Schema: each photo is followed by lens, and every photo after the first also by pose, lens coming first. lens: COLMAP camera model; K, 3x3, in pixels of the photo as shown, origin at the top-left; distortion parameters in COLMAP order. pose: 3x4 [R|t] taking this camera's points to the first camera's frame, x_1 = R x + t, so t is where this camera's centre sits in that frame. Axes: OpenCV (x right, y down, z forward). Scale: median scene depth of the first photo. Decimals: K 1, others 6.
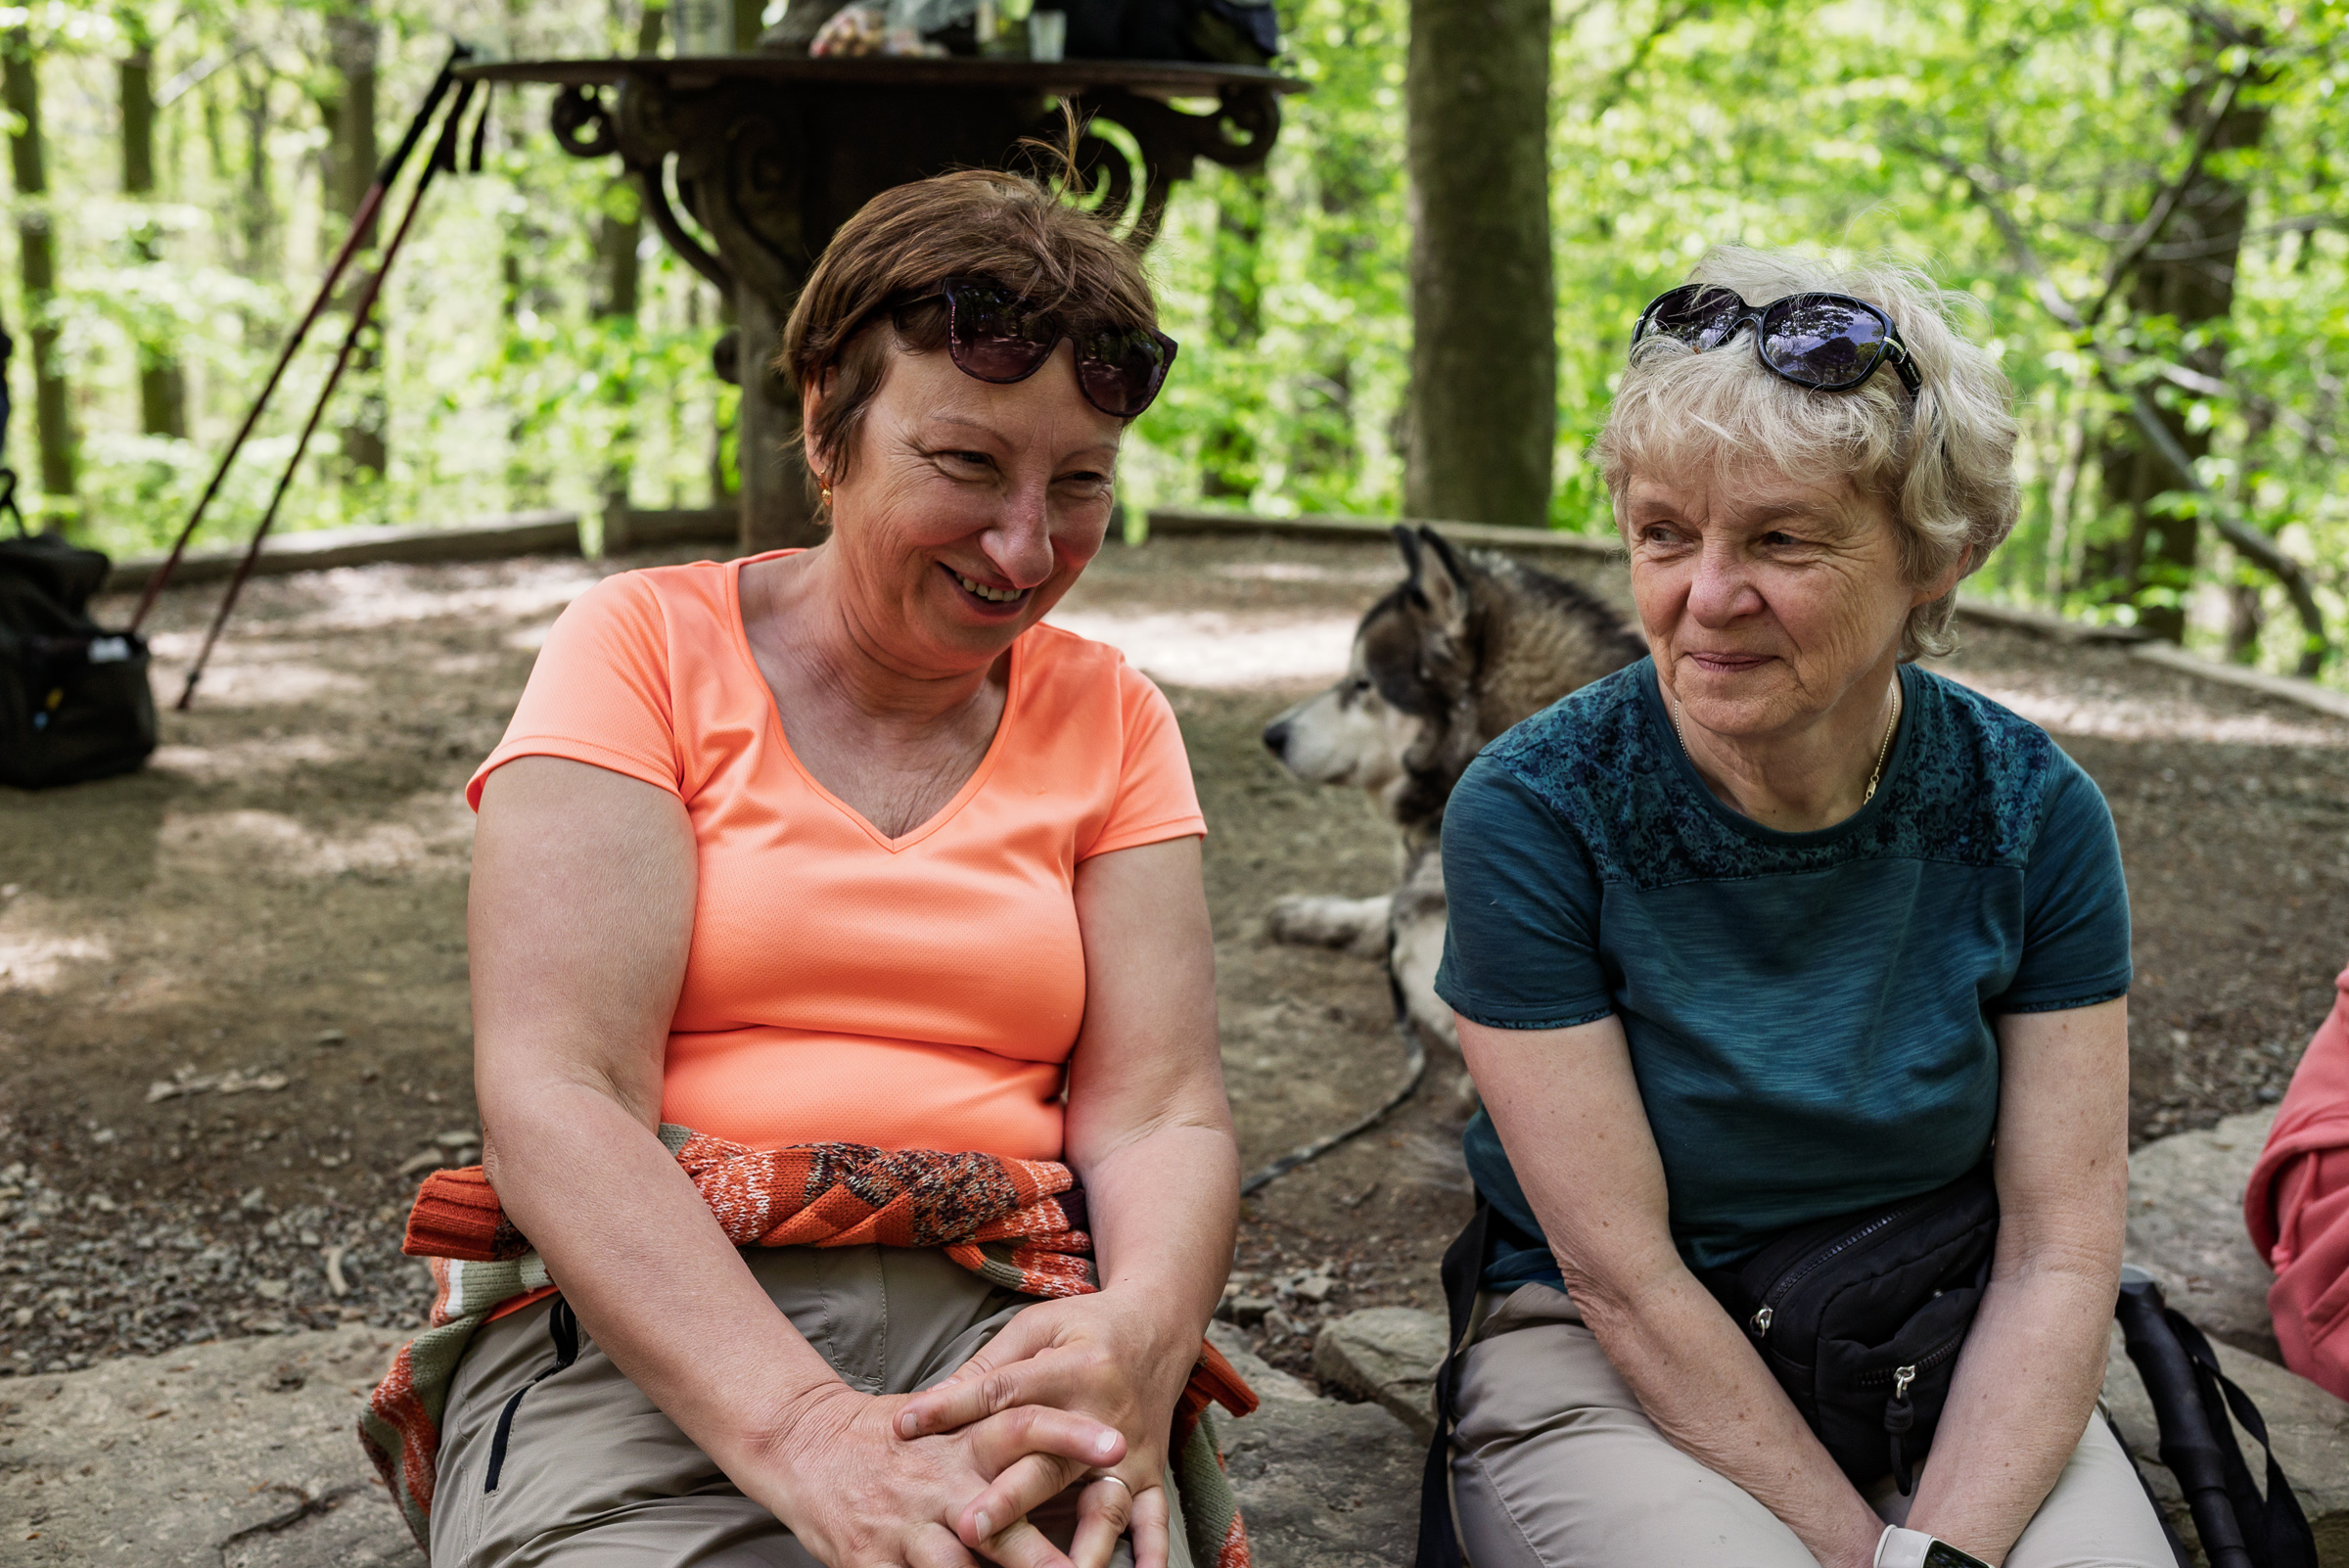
lens RADIAL K [[2731.1, 0, 1156.3], [0, 2731.1, 789.4], [0, 0, 1]] dist [0.006518, 0.000000]
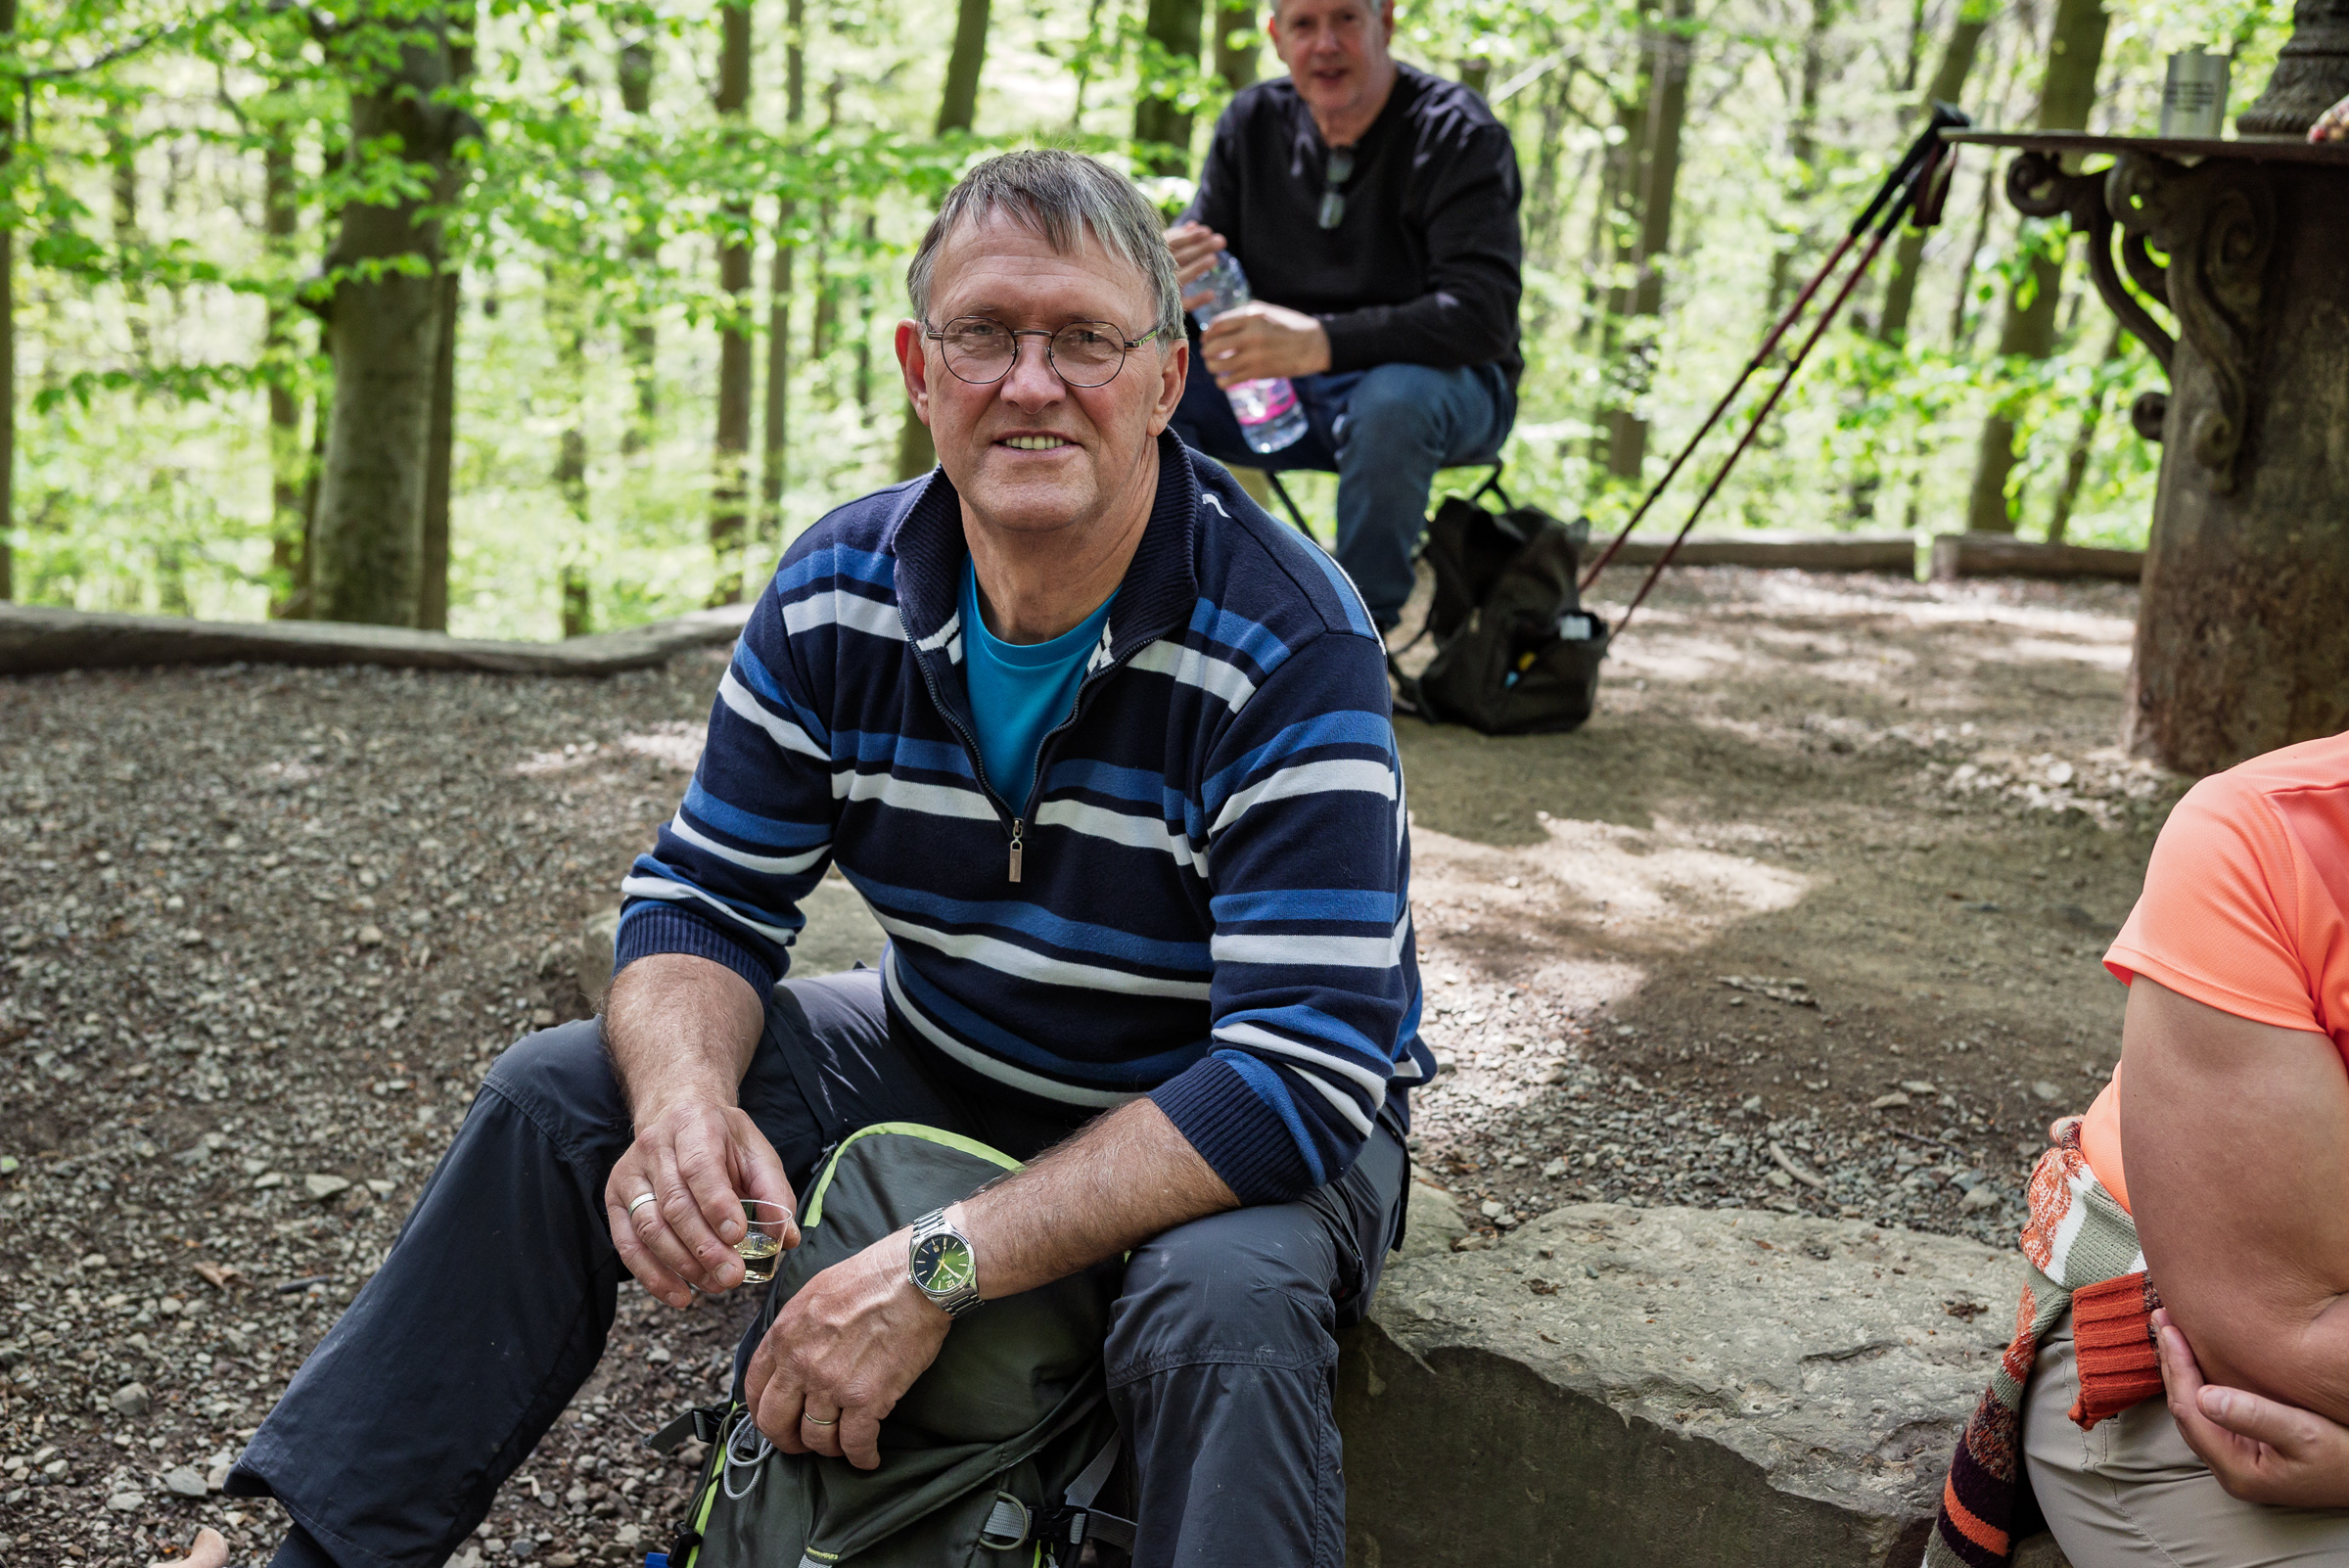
lens RADIAL K [[2731.1, 0, 1161.6], [0, 2731.1, 771.0], [0, 0, 1]] dist [0.006518, 0.000000]
pose [[0.902230, 0.137246, -0.408834, -0.089438], [-0.140418, 0.989839, 0.022410, 0.014303], [0.407755, 0.037189, 0.912334, -0.190943]]
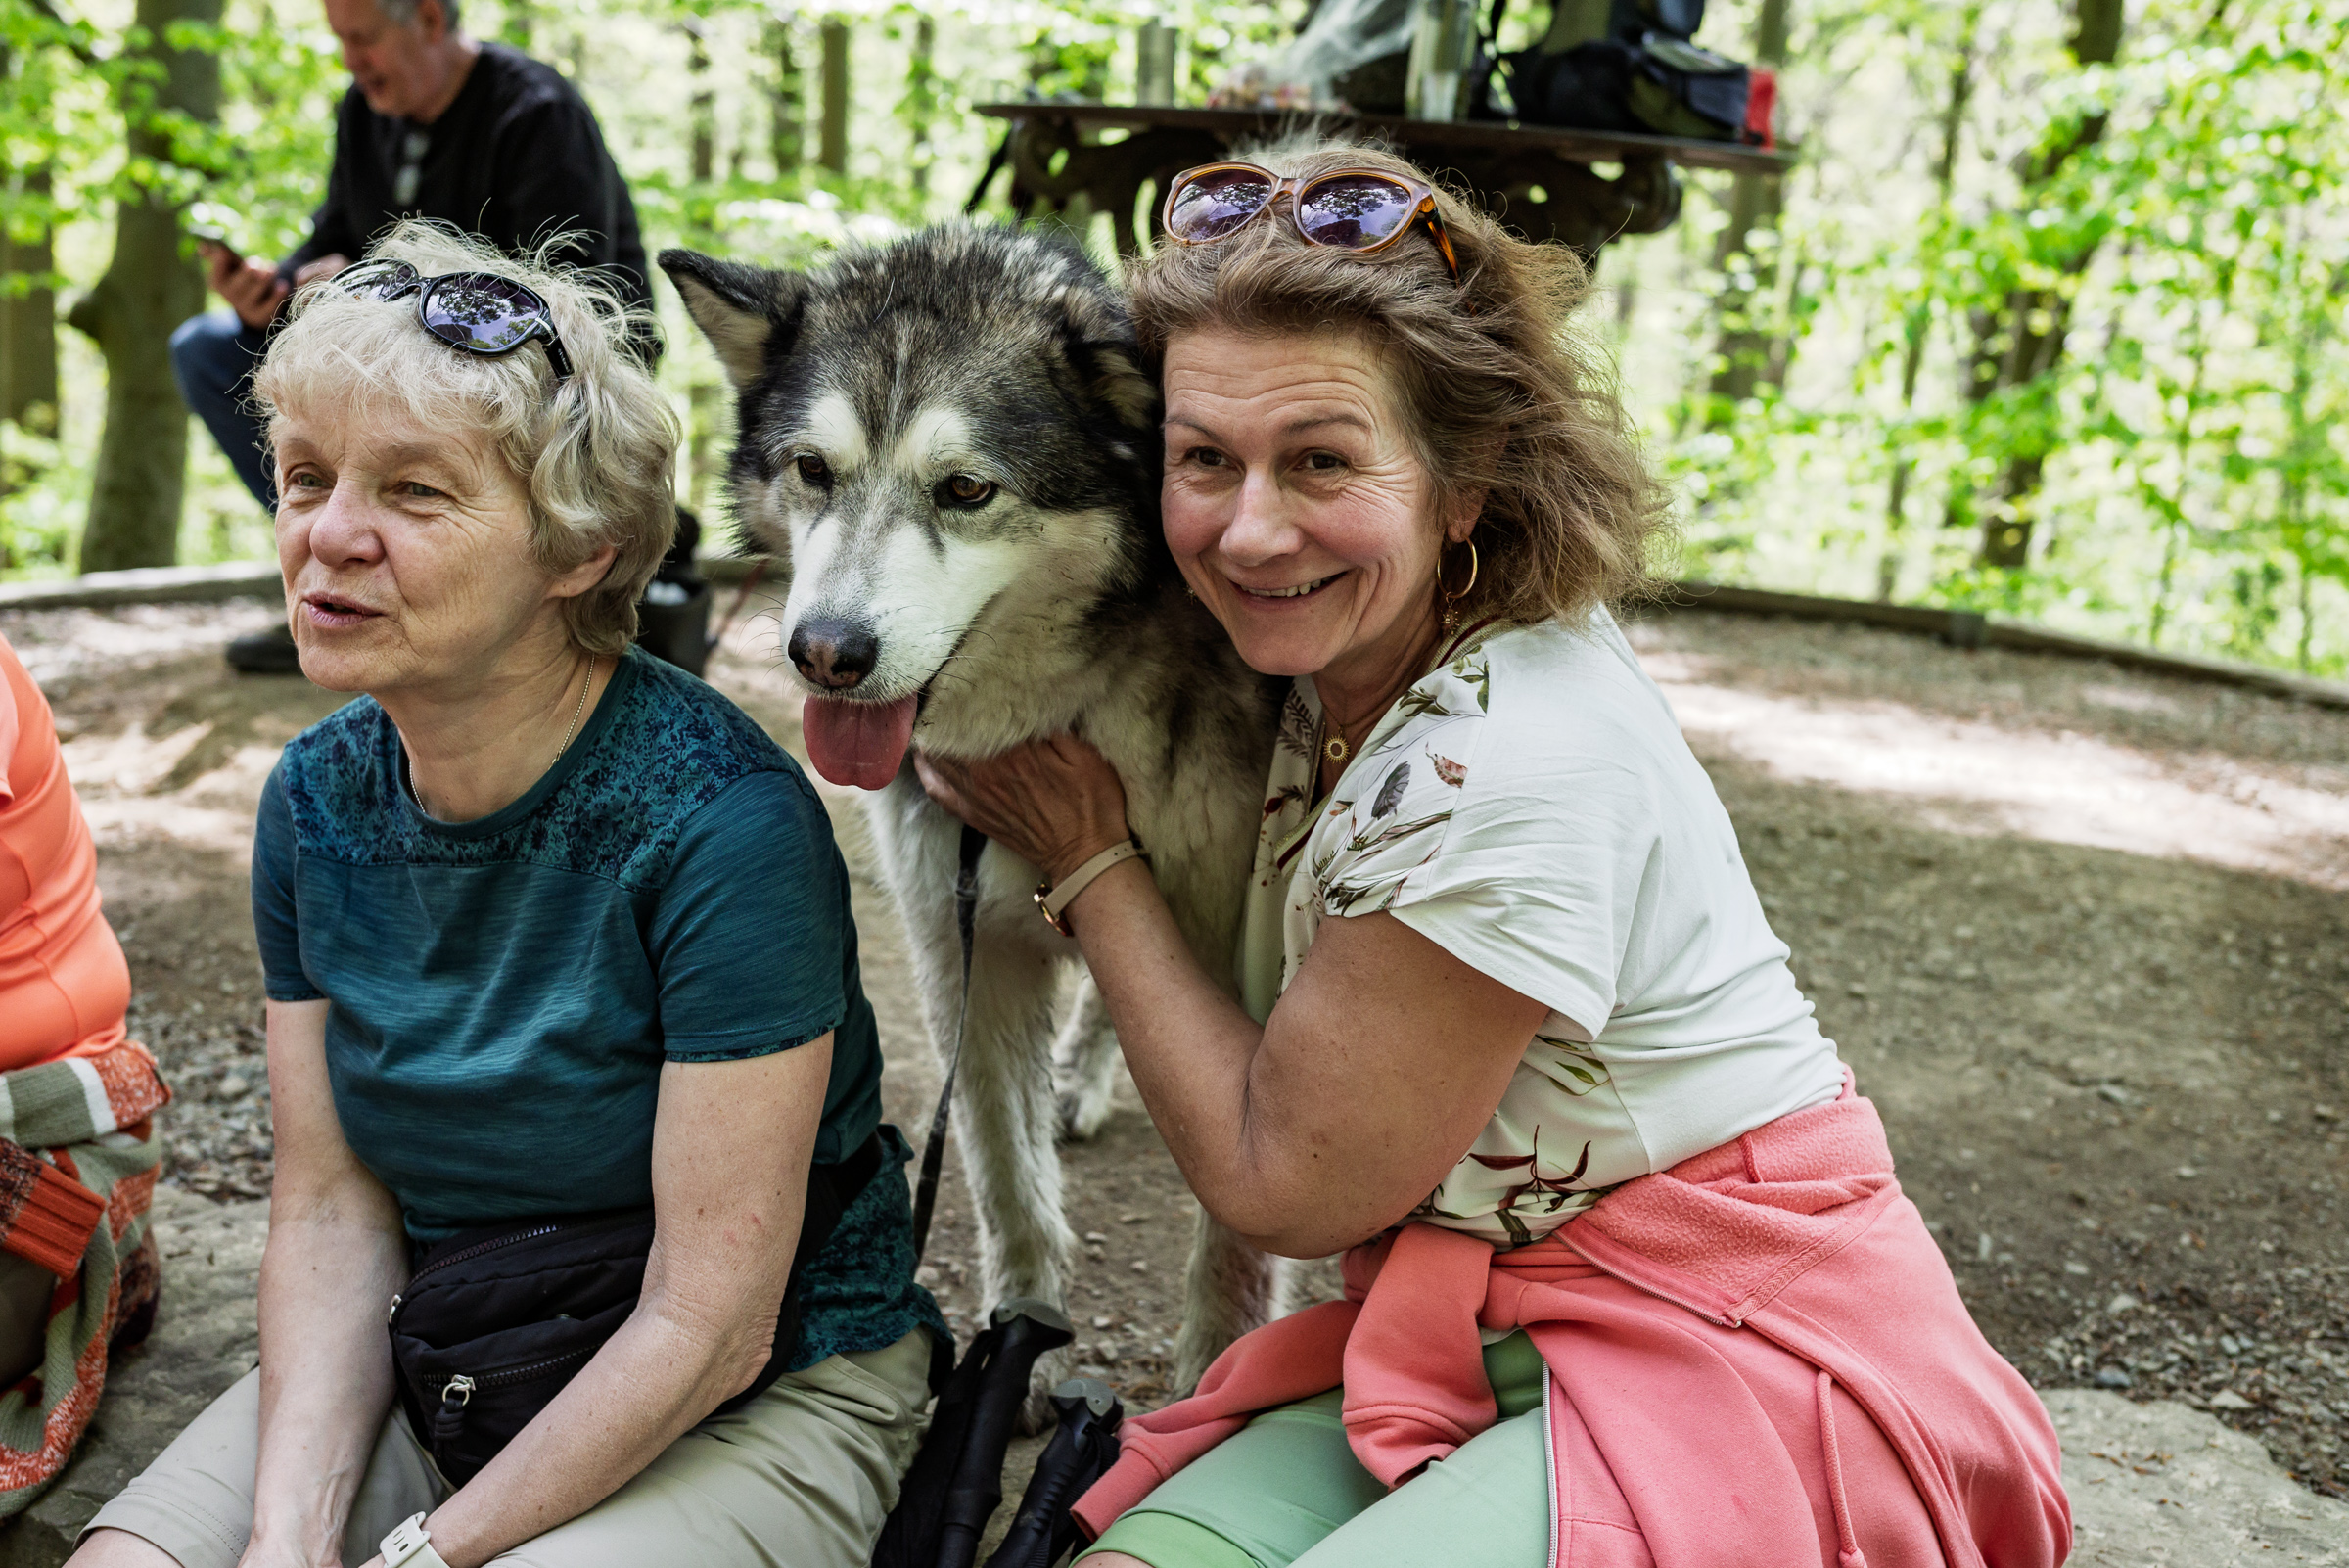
lens RADIAL K [[2731.1, 0, 1202.4], [0, 2731.1, 806.5], [0, 0, 1]] dist [0.006518, 0.000000]
pose [[0.864783, 0.146250, -0.480377, 0.605447], [-0.162157, 0.986728, 0.008490, -0.018876], [0.475243, 0.070555, 0.877021, 0.150371]]
